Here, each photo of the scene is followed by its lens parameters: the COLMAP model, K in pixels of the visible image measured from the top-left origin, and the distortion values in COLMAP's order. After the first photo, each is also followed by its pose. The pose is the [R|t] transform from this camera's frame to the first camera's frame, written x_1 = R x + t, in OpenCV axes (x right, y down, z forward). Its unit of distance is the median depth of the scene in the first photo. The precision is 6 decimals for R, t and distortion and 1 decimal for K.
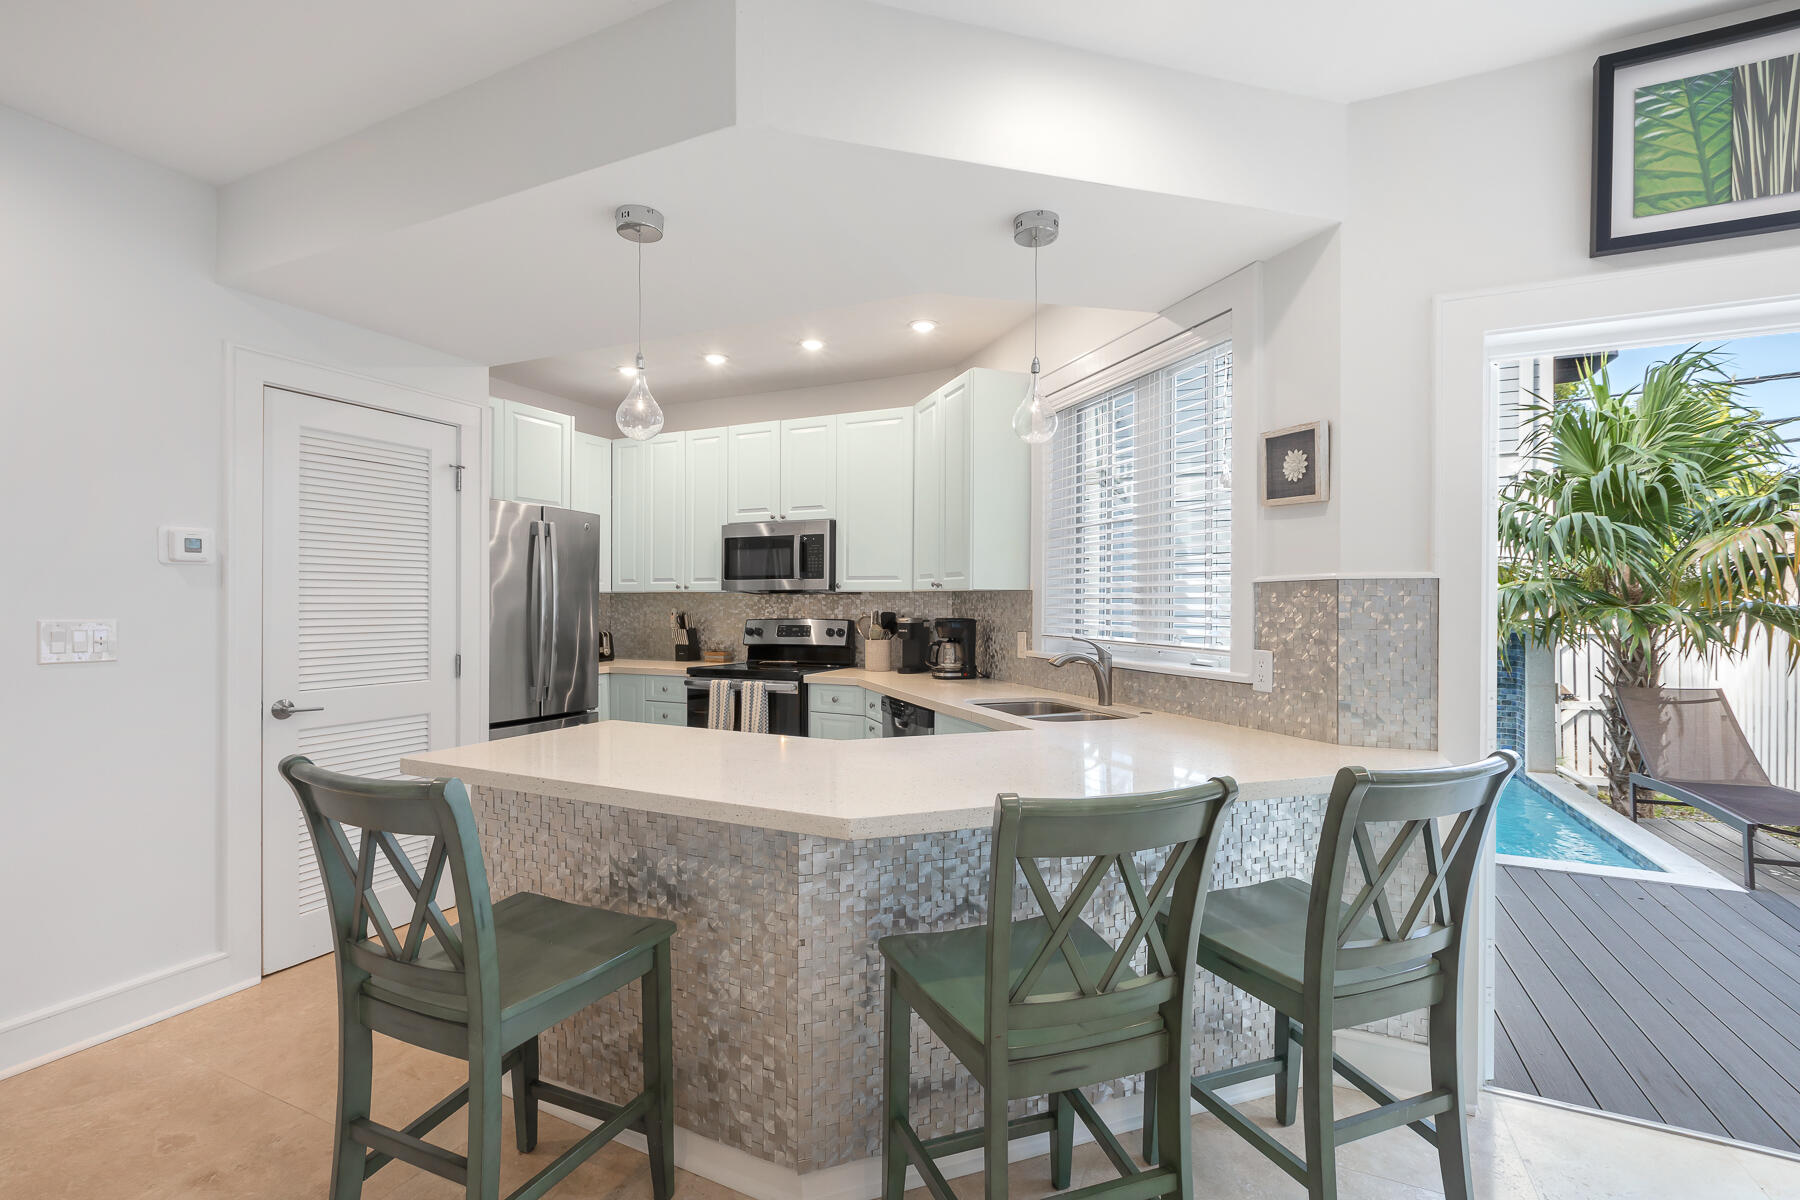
lens RADIAL K [[807.6, 0, 894.6], [0, 807.6, 601.9], [0, 0, 1]] dist [0.000581, 0.000515]
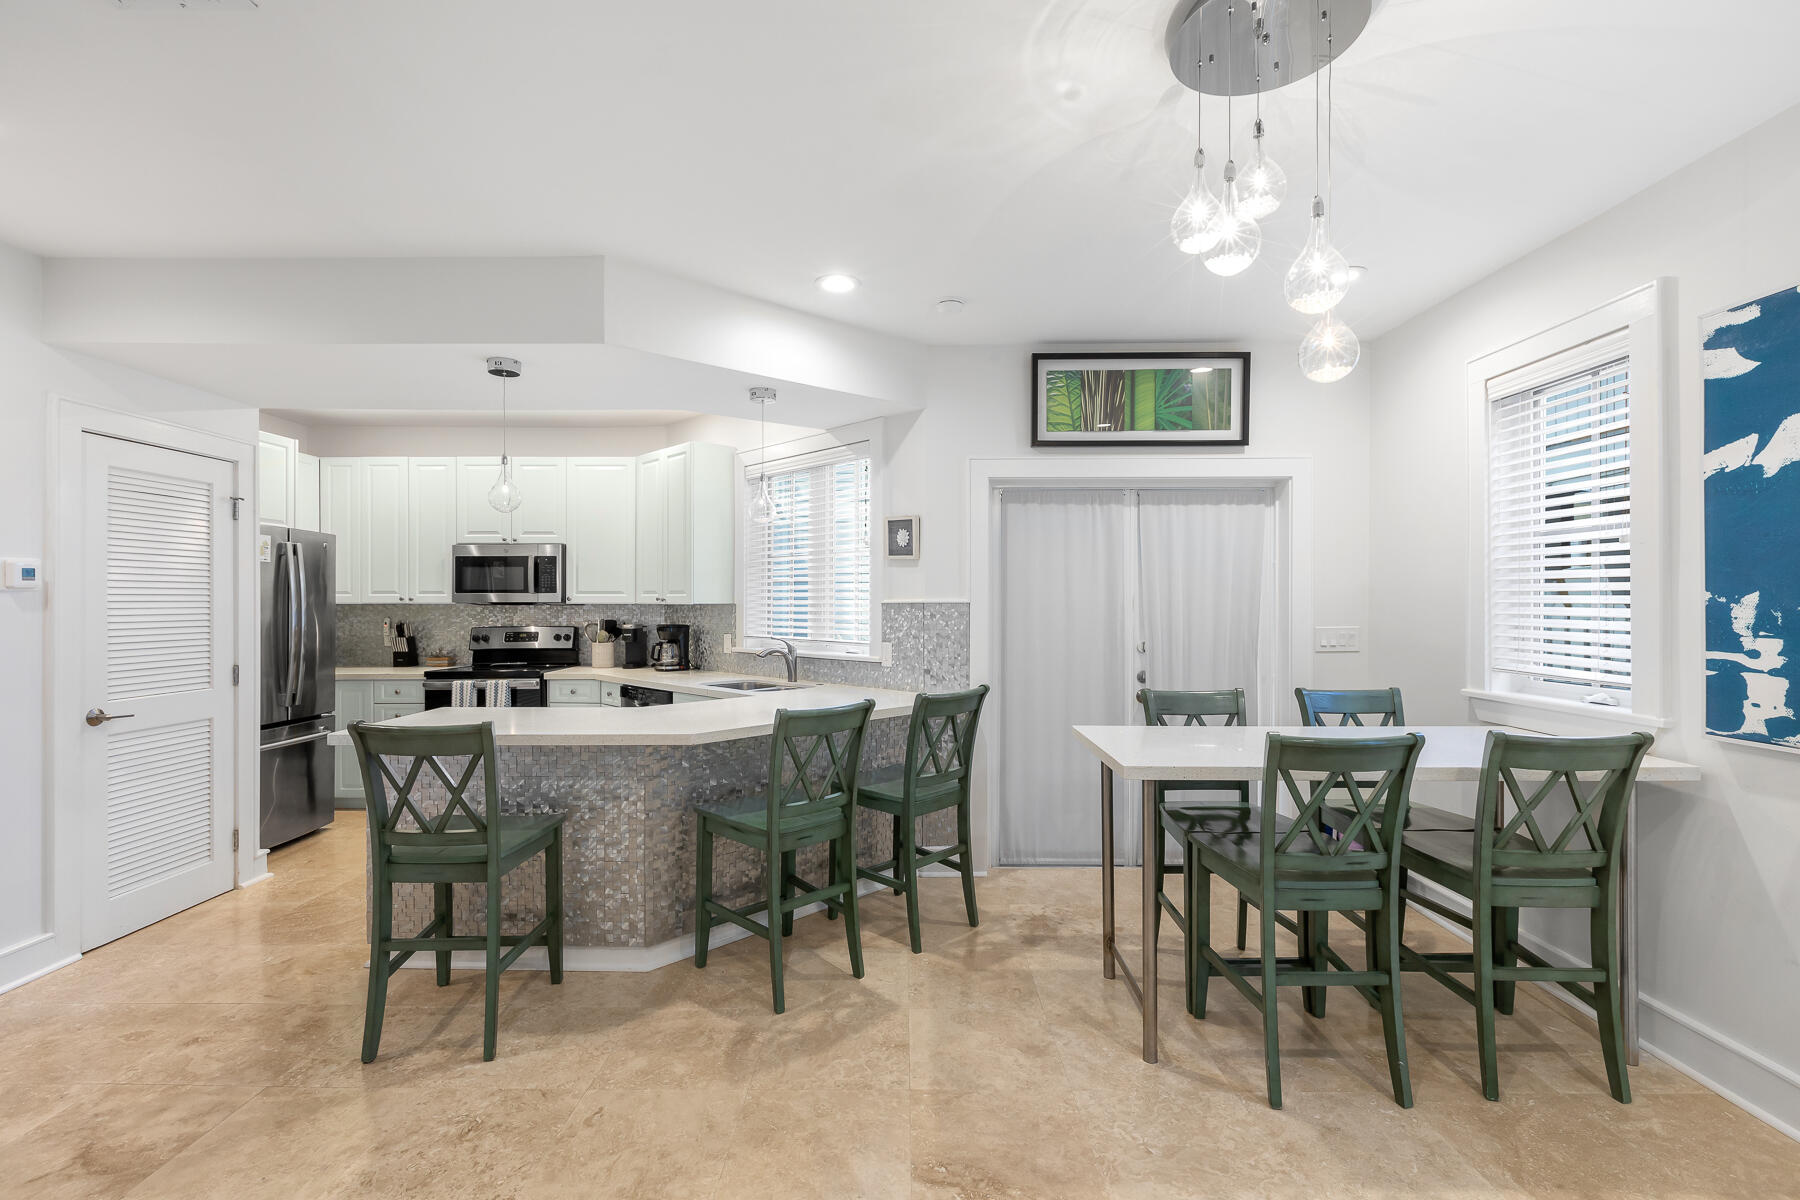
lens RADIAL K [[807.6, 0, 894.6], [0, 807.6, 601.9], [0, 0, 1]] dist [0.000581, 0.000515]
pose [[0.907792, -0.004415, 0.419398, -0.219868], [0.003599, 0.999990, 0.002736, -0.027549], [-0.419406, -0.000974, 0.907798, -0.499179]]
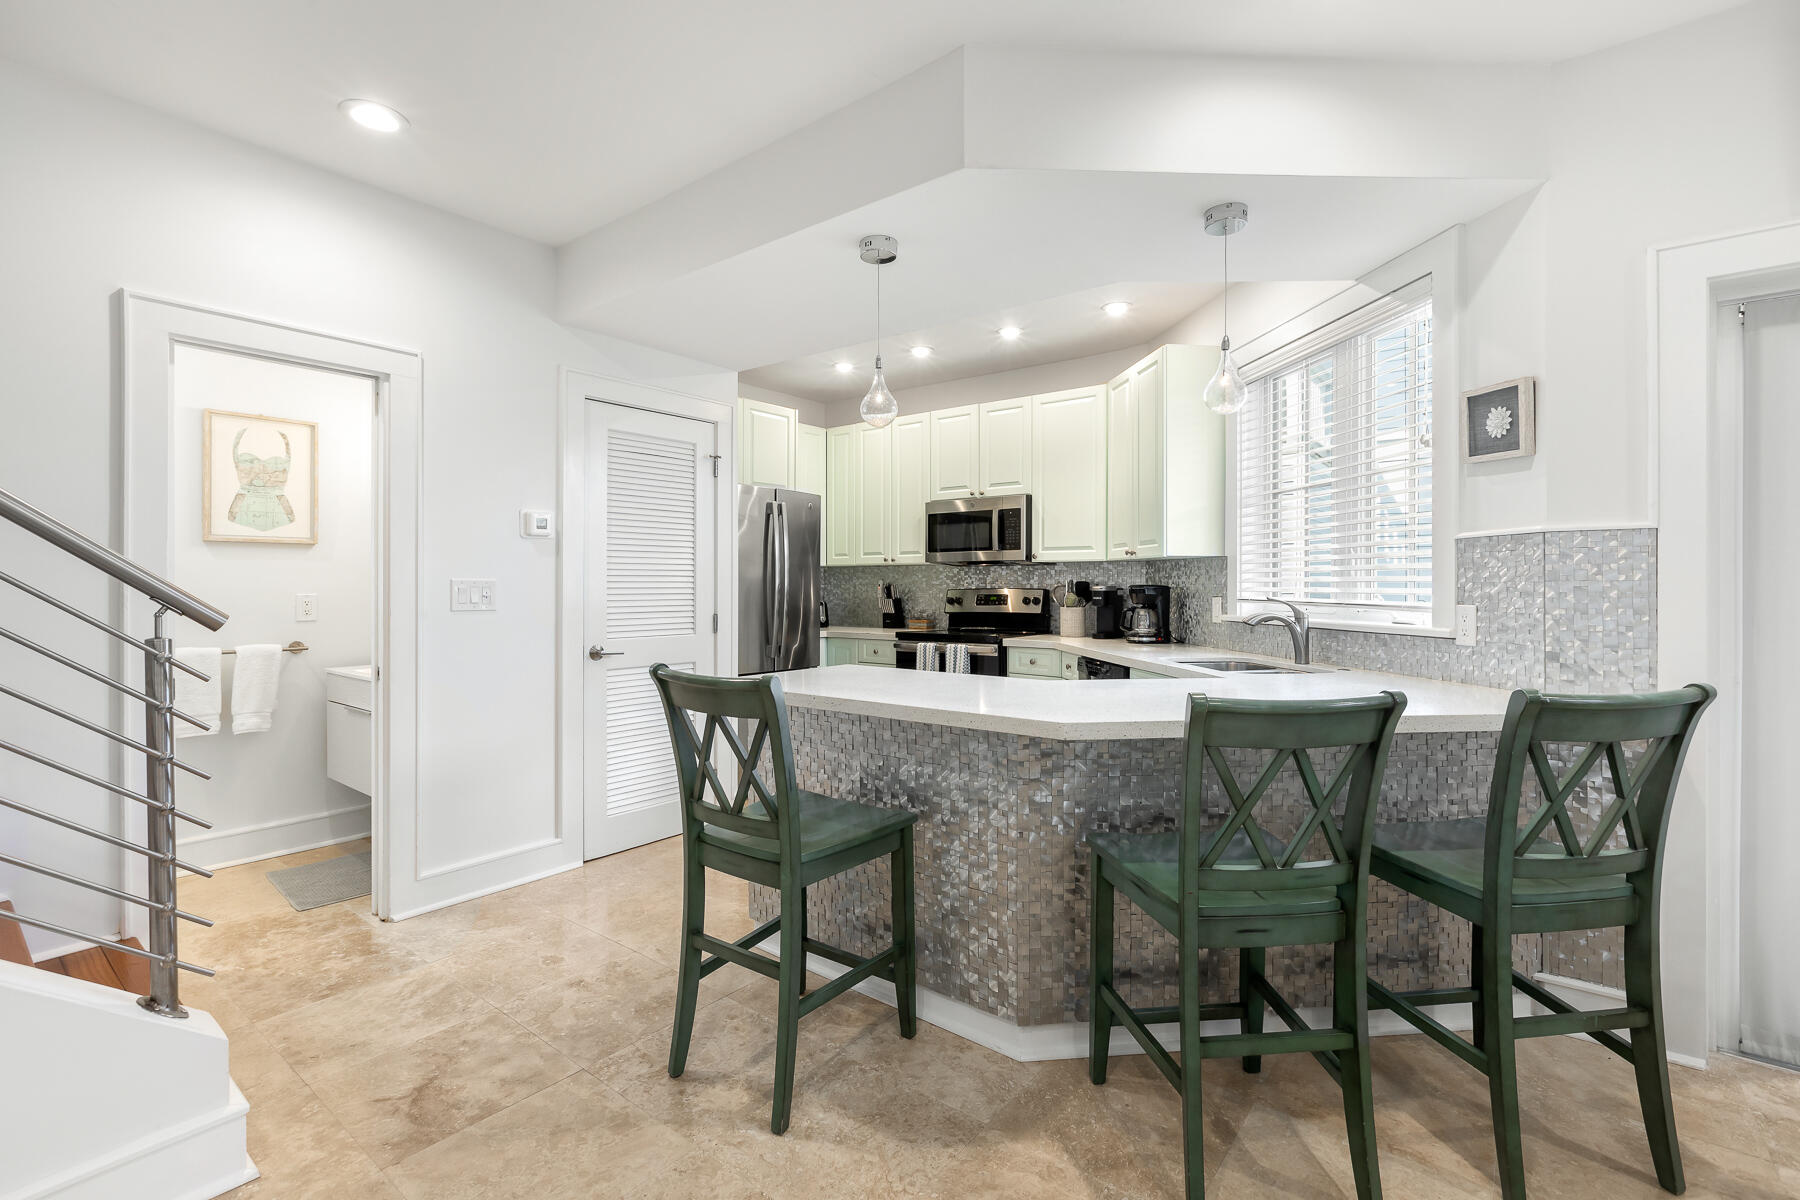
lens RADIAL K [[813.7, 0, 896.4], [0, 813.7, 582.6], [0, 0, 1]] dist [0.001140, 0.000544]
pose [[0.975046, -0.003703, -0.221974, -0.014698], [0.003072, 0.999990, -0.003191, 0.028691], [0.221984, 0.002430, 0.975047, -0.141632]]
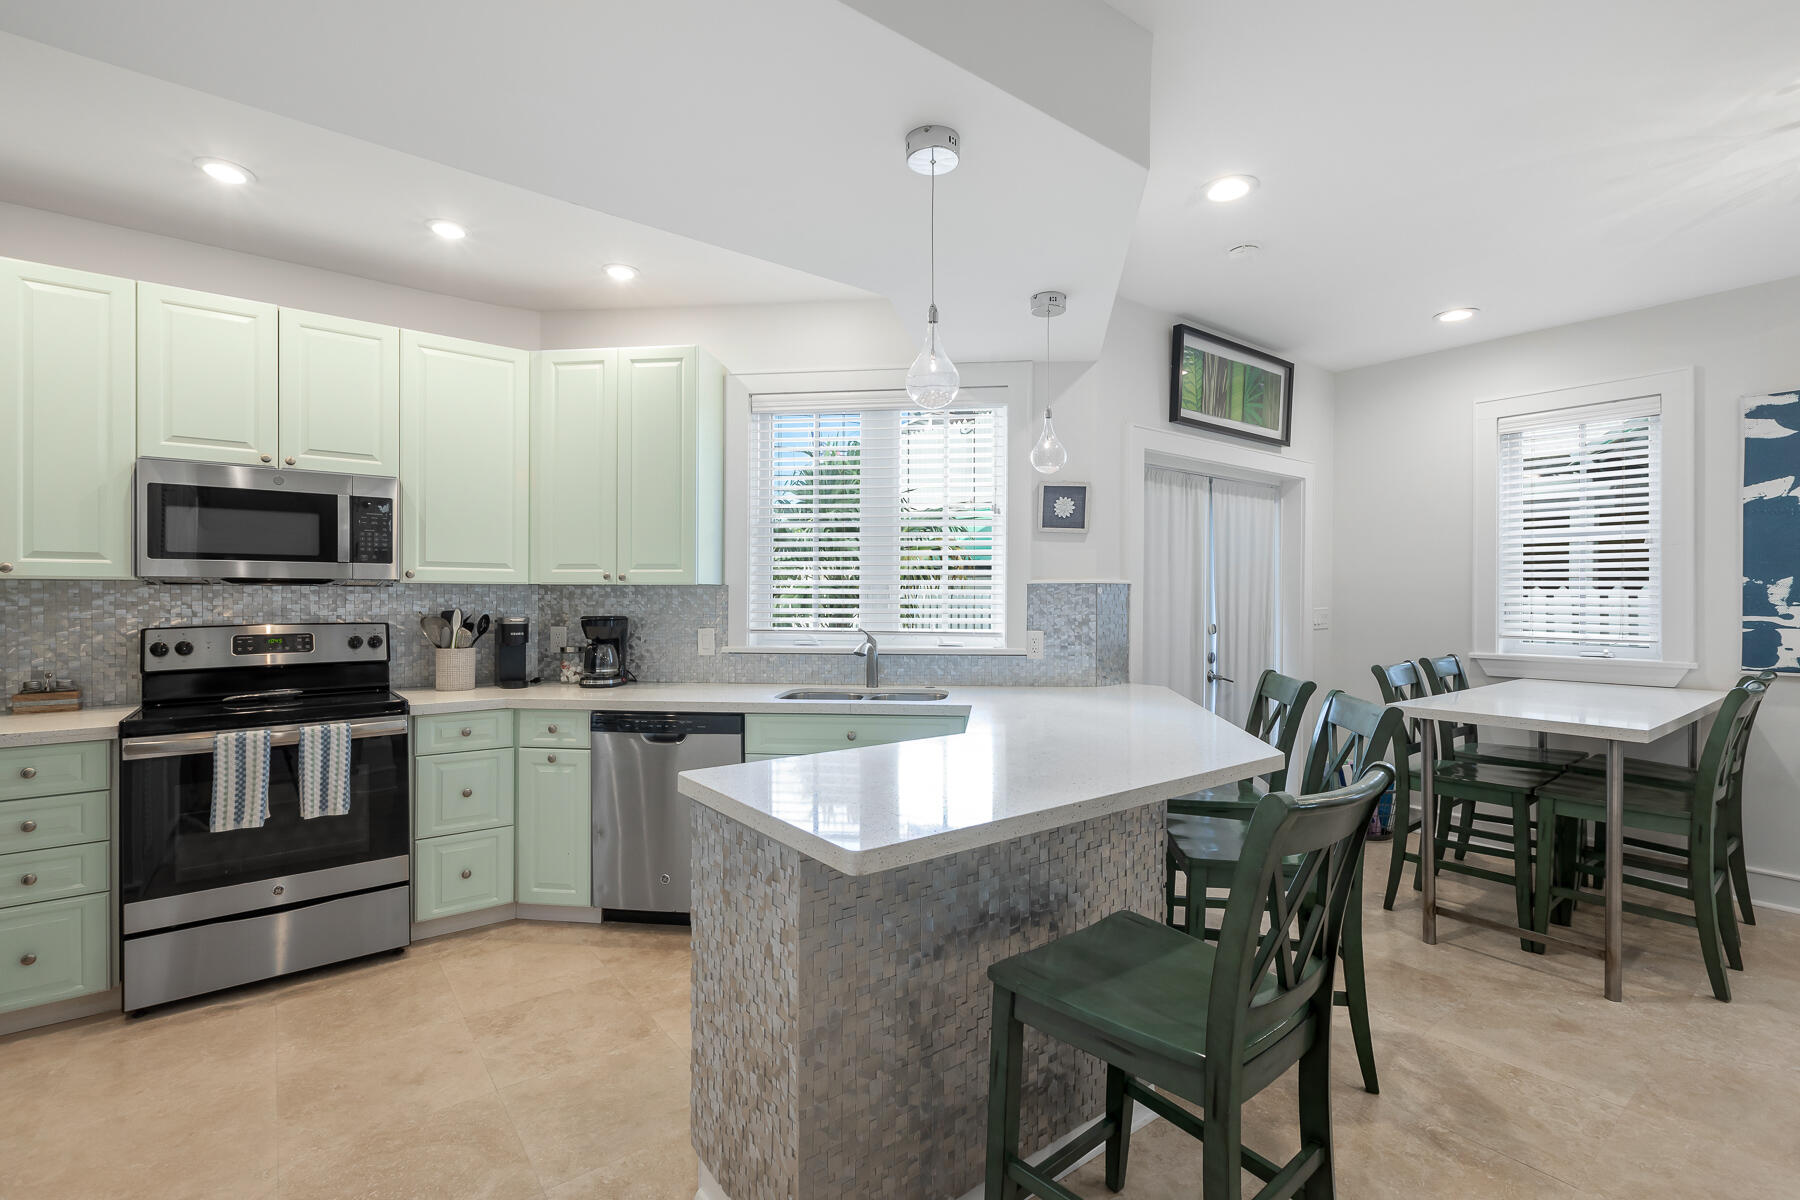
lens RADIAL K [[805.3, 0, 900.0], [0, 805.3, 600.0], [0, 0, 1]] dist [0.000140, 0.000128]
pose [[0.448643, -0.006341, 0.893688, -0.823177], [-0.001063, 0.999970, 0.007629, -0.005493], [-0.893710, -0.004373, 0.448623, 0.499257]]
